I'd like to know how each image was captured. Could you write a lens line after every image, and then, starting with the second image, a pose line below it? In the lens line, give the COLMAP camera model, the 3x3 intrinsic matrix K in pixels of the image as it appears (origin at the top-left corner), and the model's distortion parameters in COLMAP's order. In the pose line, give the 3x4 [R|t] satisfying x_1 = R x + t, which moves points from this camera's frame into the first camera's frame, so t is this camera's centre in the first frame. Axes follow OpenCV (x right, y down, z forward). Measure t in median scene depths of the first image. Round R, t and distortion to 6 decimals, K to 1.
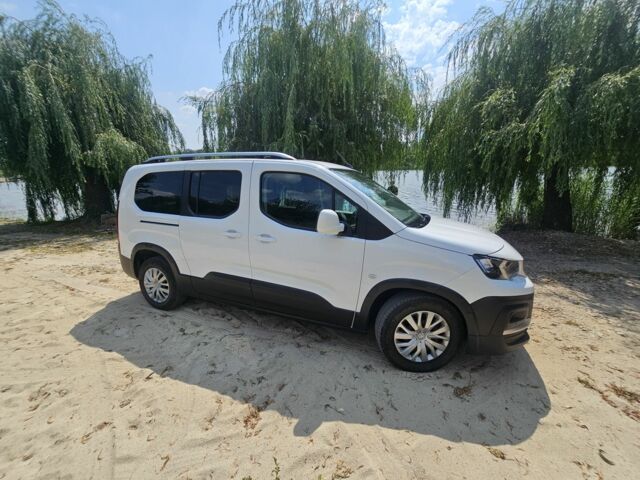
lens RADIAL K [[264.6, 0, 318.0], [0, 264.6, 240.5], [0, 0, 1]] dist [-0.001109, 0.001125]
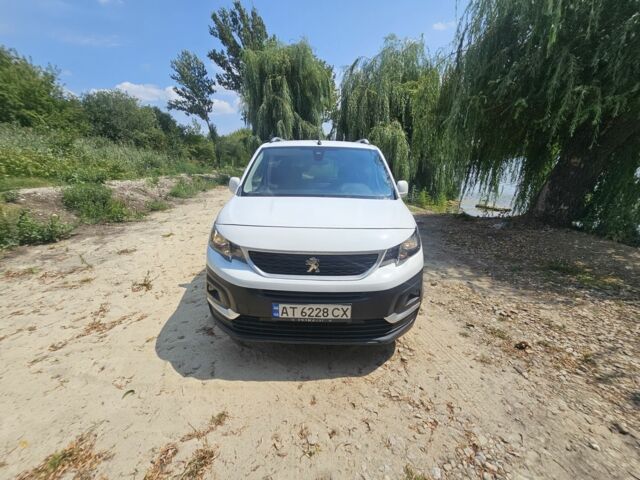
lens RADIAL K [[264.6, 0, 320.2], [0, 264.6, 242.2], [0, 0, 1]] dist [-0.001109, 0.001125]
pose [[0.367366, 0.260970, -0.892713, 1.626116], [-0.198703, 0.959689, 0.198779, -0.158897], [0.908603, 0.104360, 0.404413, 0.881359]]
